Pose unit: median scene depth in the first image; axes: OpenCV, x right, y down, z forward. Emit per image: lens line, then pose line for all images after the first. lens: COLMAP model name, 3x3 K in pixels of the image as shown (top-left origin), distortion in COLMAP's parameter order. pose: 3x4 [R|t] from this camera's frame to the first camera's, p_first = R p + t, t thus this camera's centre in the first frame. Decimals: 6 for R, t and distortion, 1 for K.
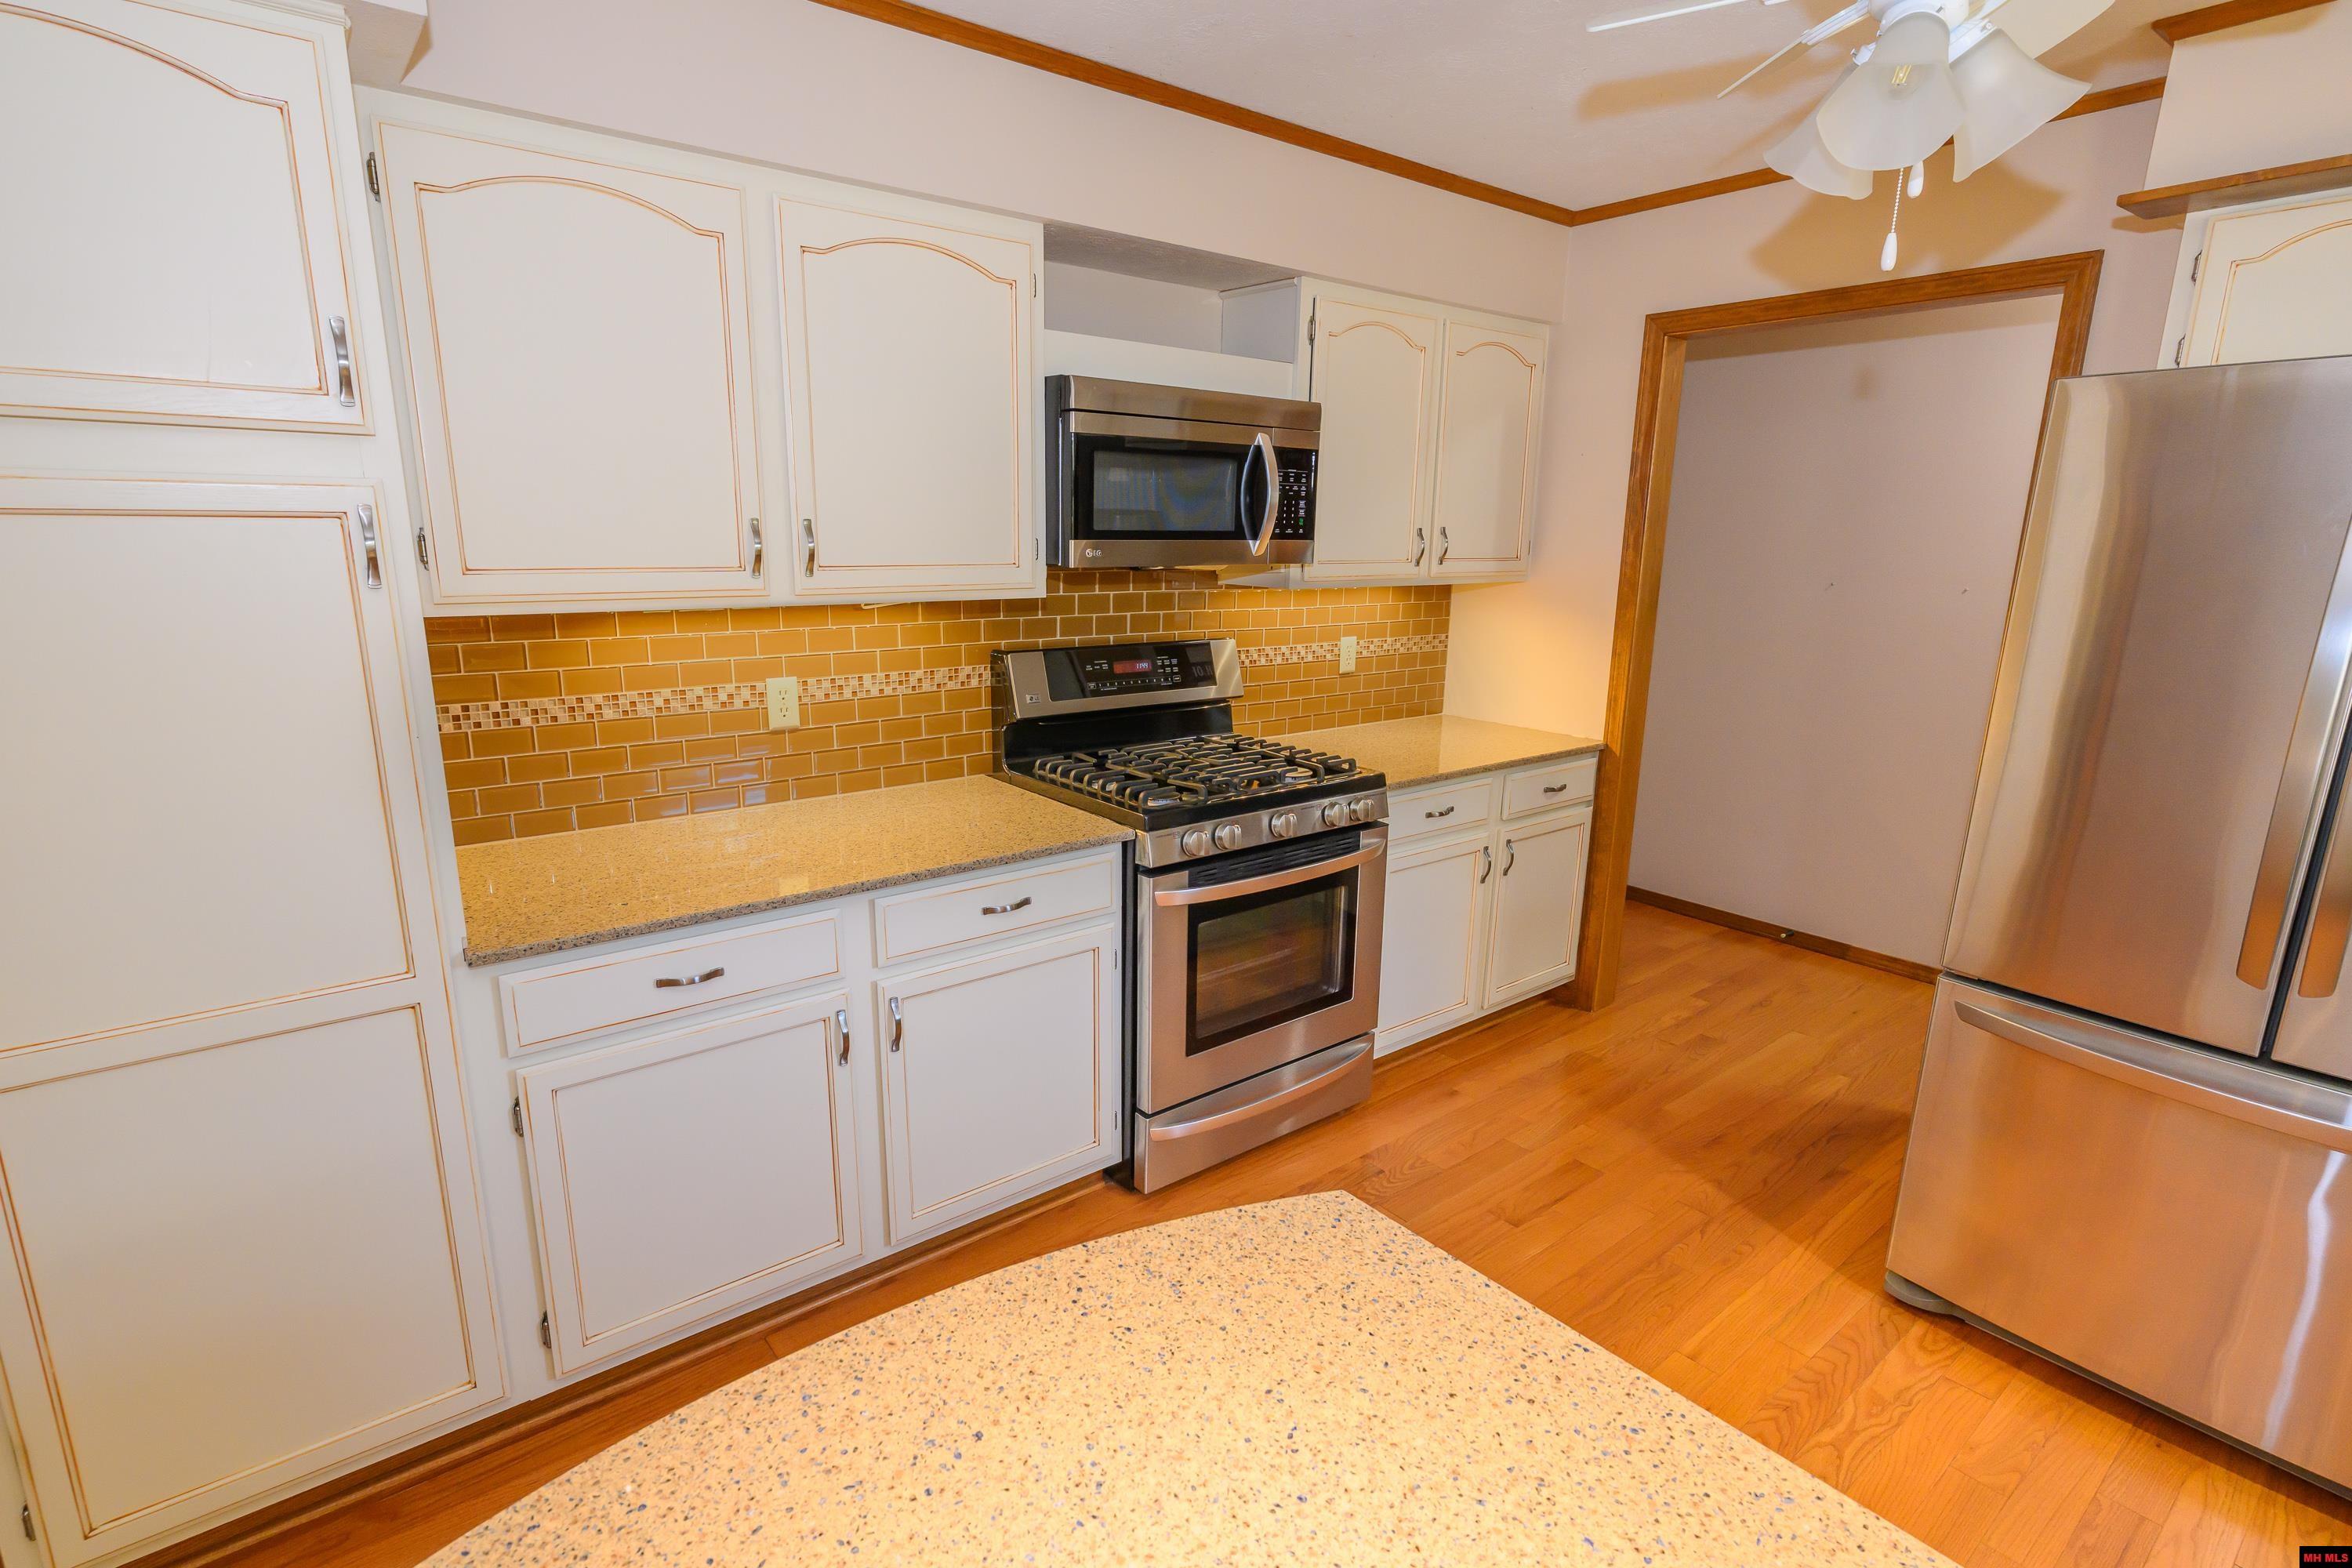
lens RADIAL K [[1130.0, 0, 1152.2], [0, 1130.0, 779.2], [0, 0, 1]] dist [-0.002854, 0.000229]
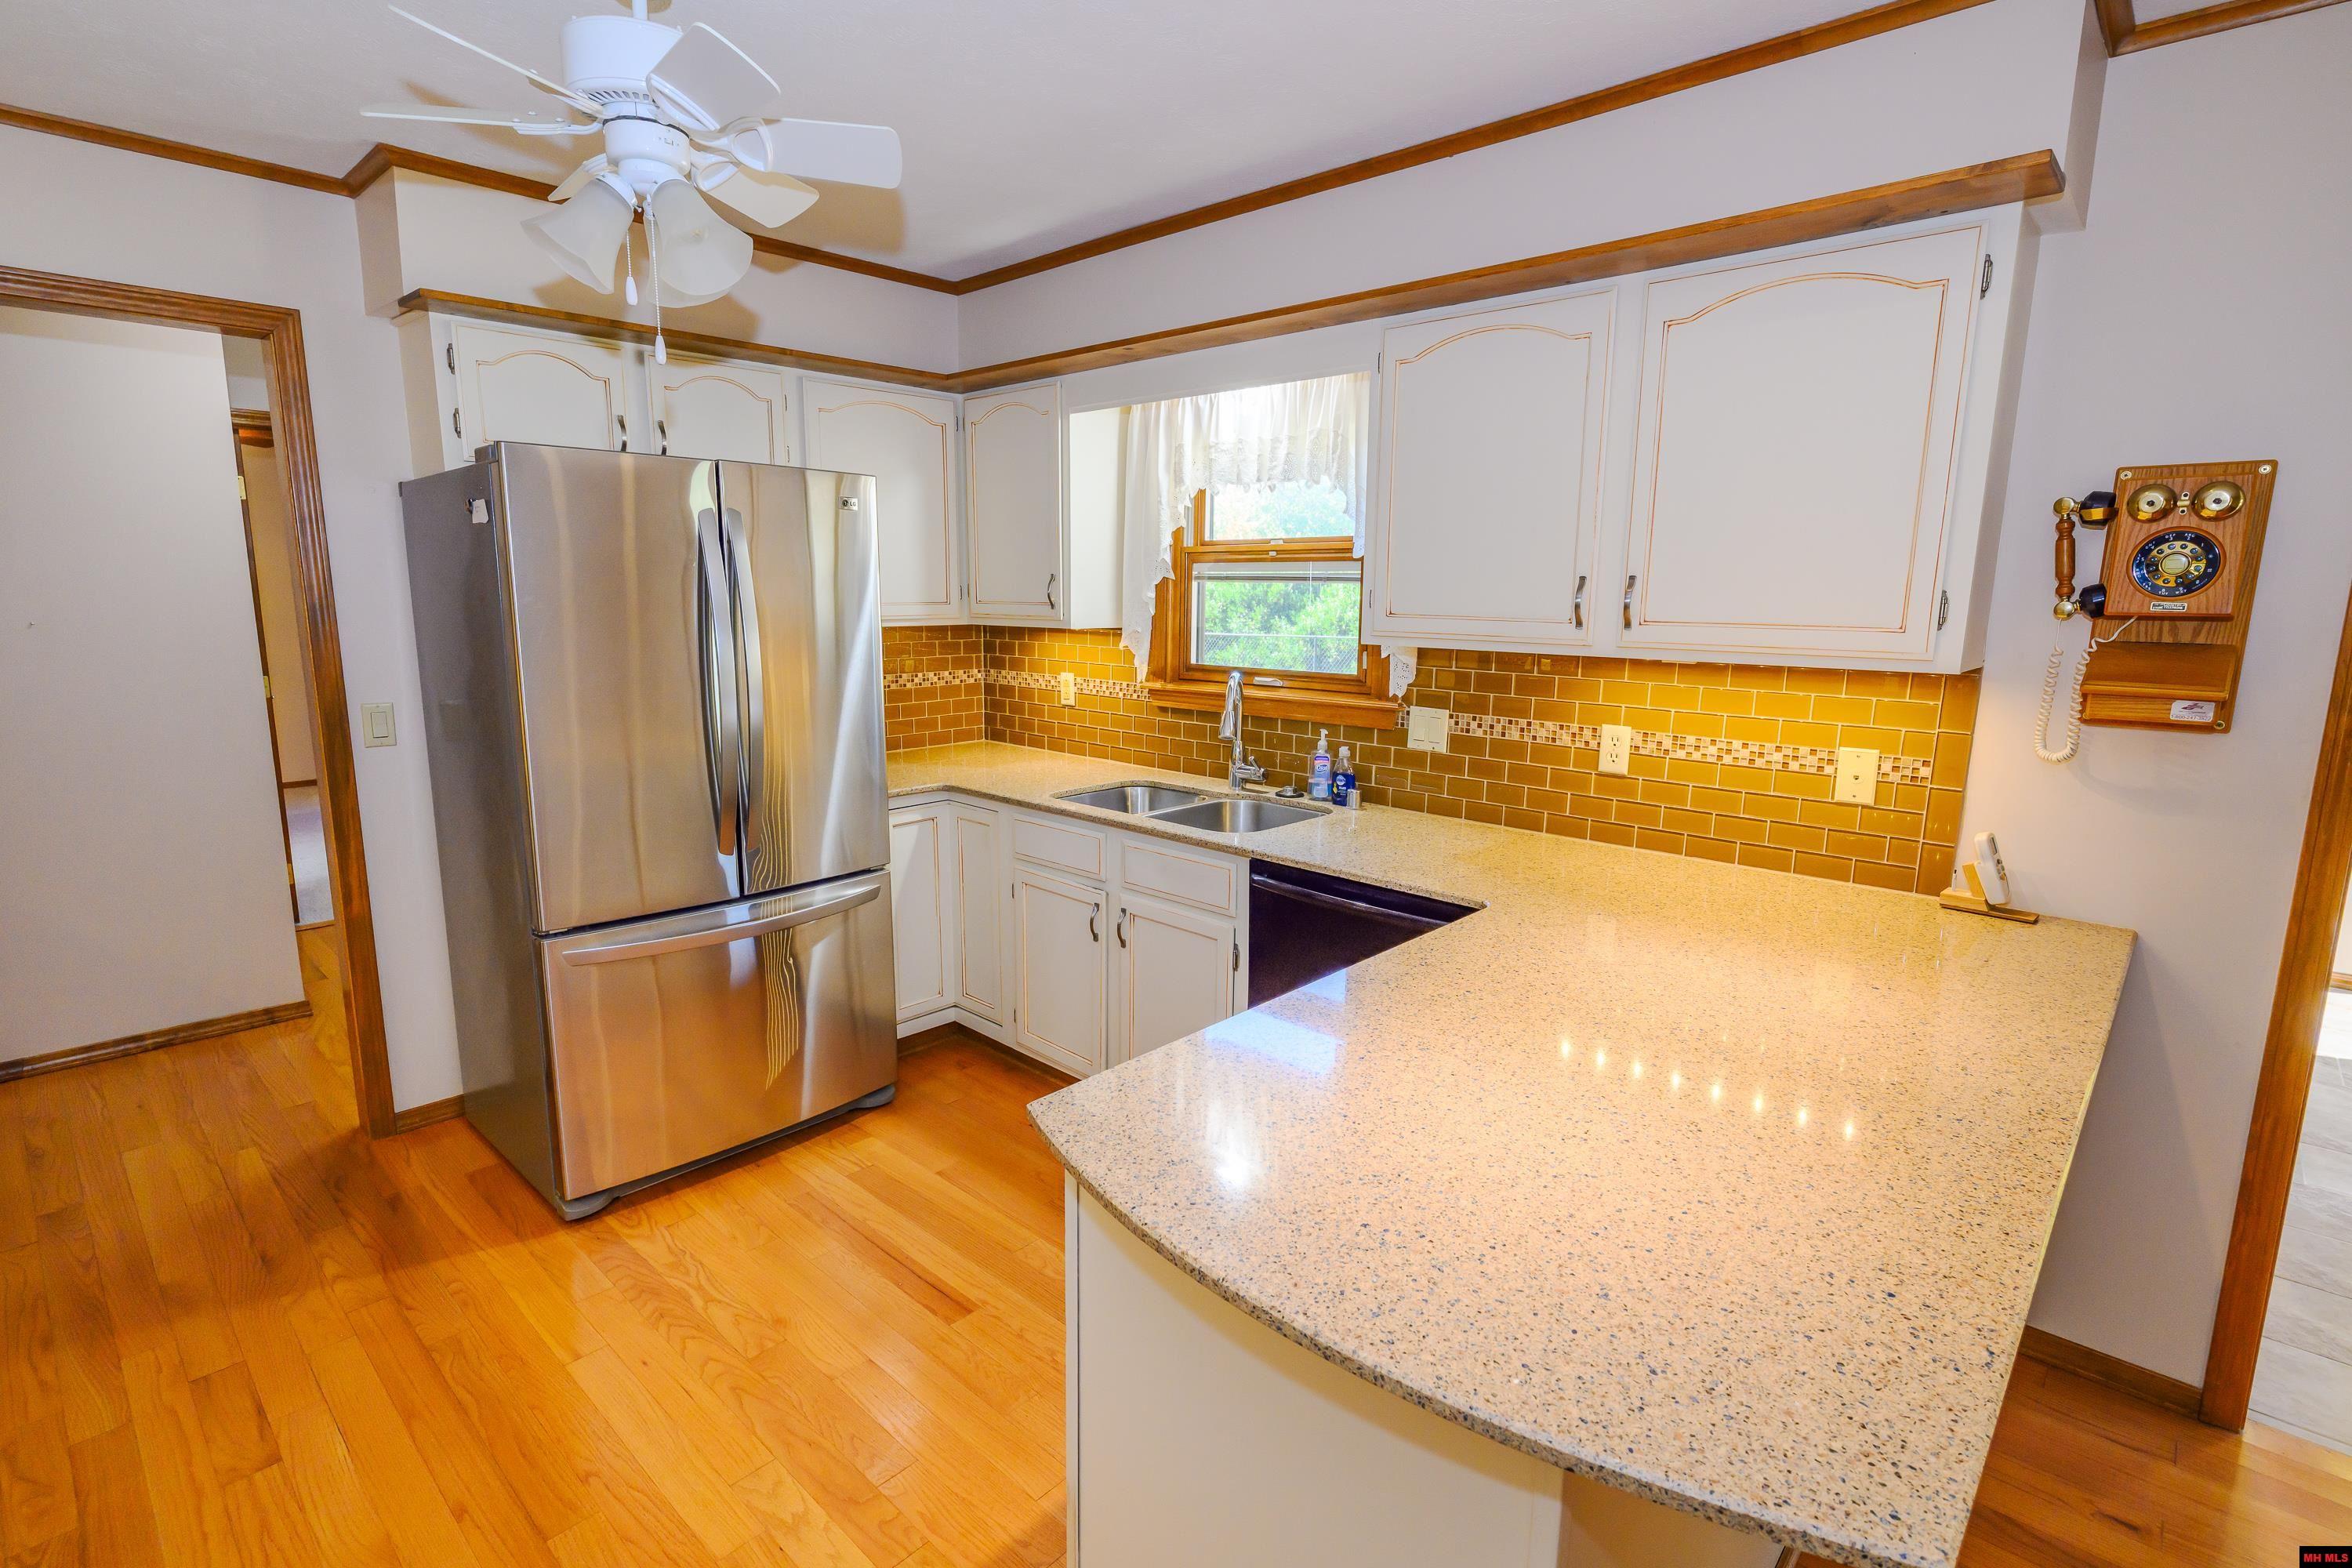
lens RADIAL K [[1130.0, 0, 1152.2], [0, 1130.0, 779.2], [0, 0, 1]] dist [-0.002854, 0.000229]
pose [[-0.146638, -0.182599, 0.972191, -0.404409], [0.201196, 0.956765, 0.210048, -0.084657], [-0.968513, 0.226402, -0.103560, 0.377683]]
